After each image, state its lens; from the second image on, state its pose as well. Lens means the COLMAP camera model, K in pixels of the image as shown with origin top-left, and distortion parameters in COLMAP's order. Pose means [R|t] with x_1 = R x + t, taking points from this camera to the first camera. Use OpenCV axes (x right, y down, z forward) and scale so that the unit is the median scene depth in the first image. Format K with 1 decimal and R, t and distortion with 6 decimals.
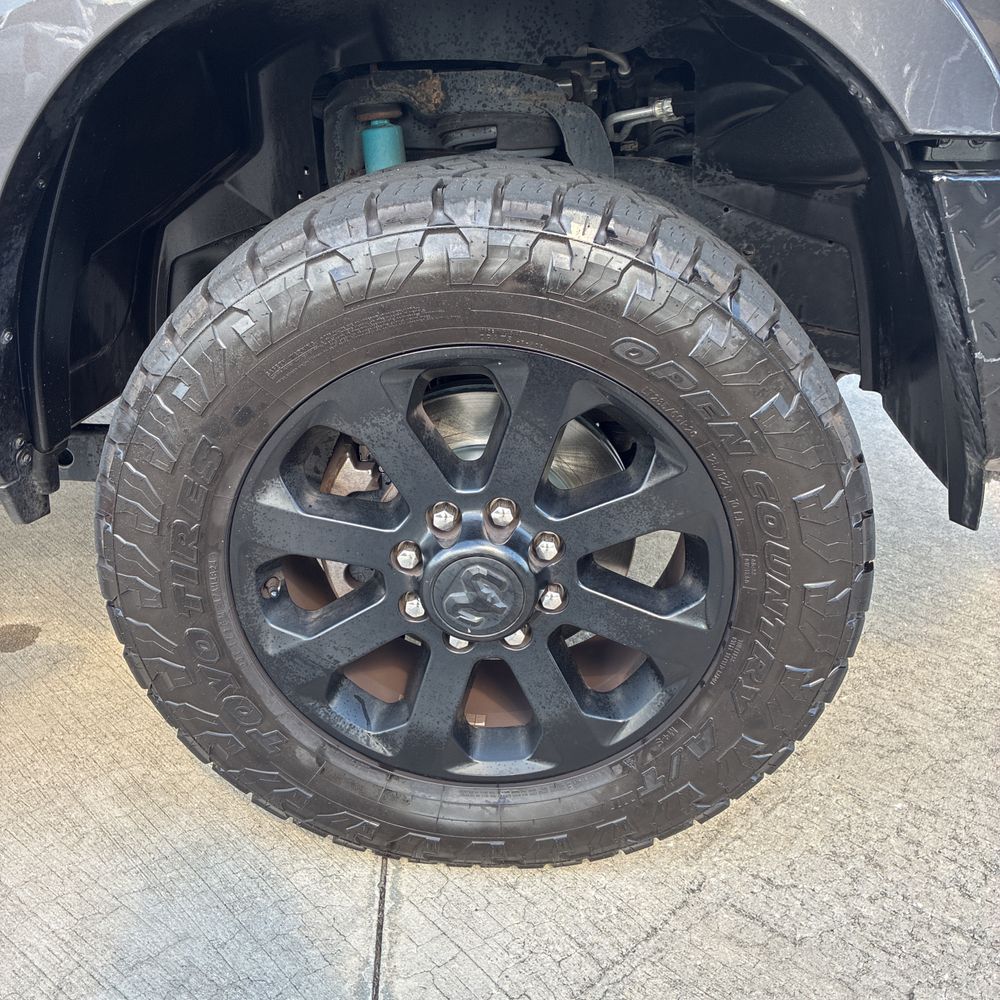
lens RADIAL K [[1015.4, 0, 480.6], [0, 1015.4, 502.3], [0, 0, 1]] dist [0.025204, -0.015987]
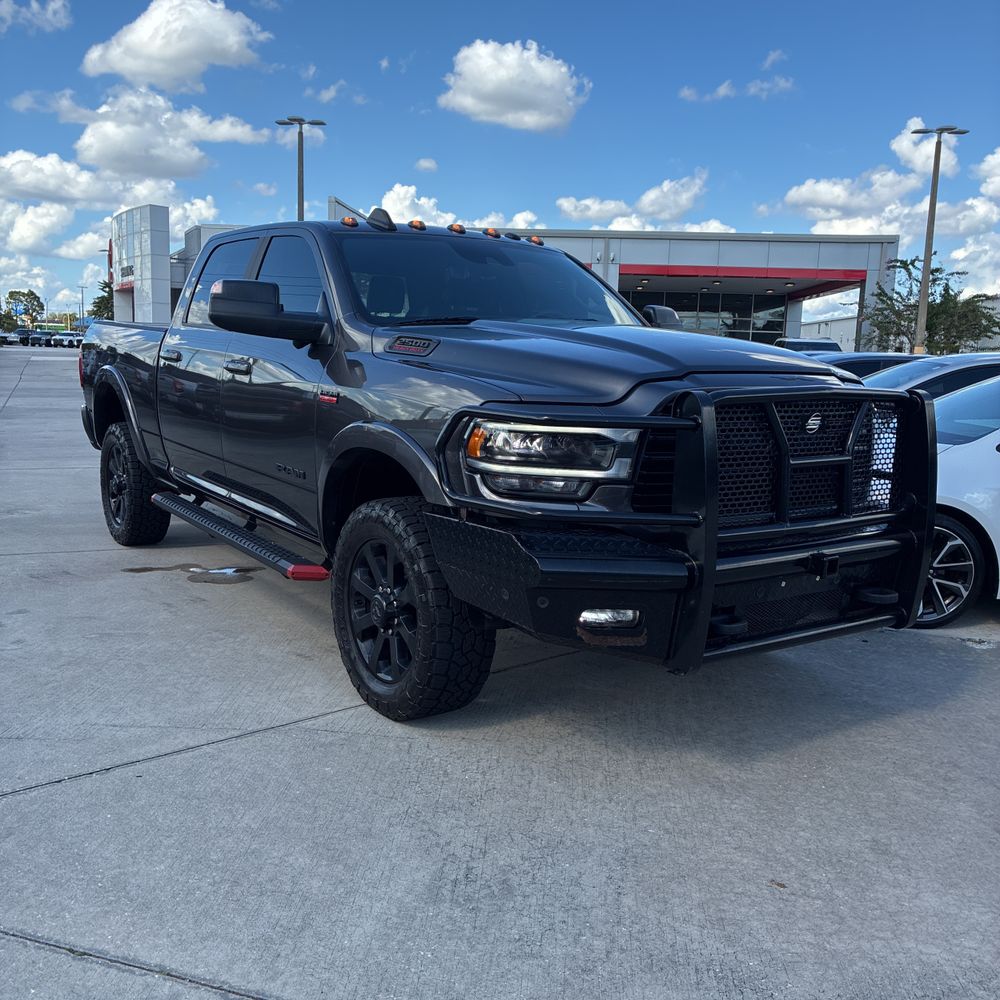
lens RADIAL K [[1015.4, 0, 480.6], [0, 1015.4, 502.3], [0, 0, 1]] dist [0.025204, -0.015987]
pose [[0.599380, 0.128347, -0.790108, 2.935211], [-0.363628, 0.922995, -0.125916, 0.054683], [0.713105, 0.362777, 0.599895, -0.987635]]
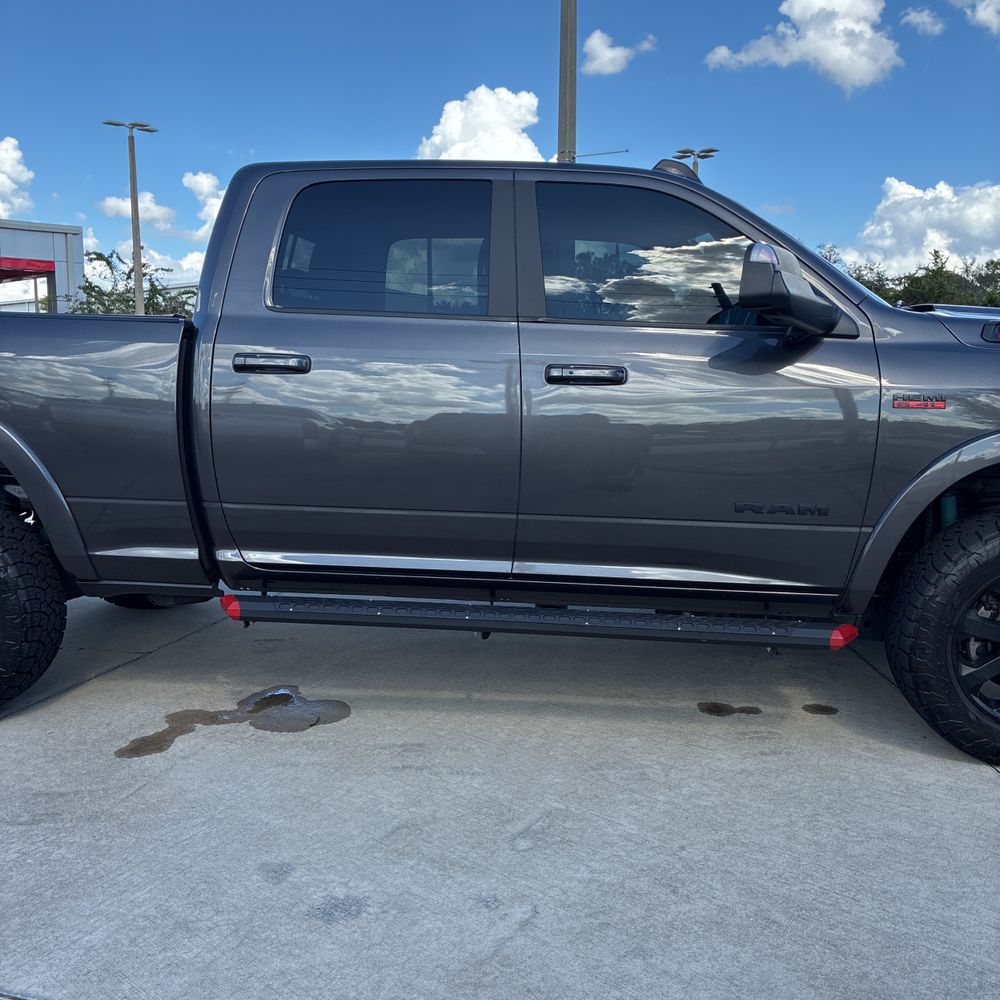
lens RADIAL K [[1015.6, 0, 495.2], [0, 1015.6, 503.3], [0, 0, 1]] dist [0.045759, -0.055788]
pose [[0.998763, 0.000681, -0.049719, -1.446513], [-0.015425, 0.954819, -0.296788, 0.592459], [0.047271, 0.297188, 0.953648, -2.046759]]
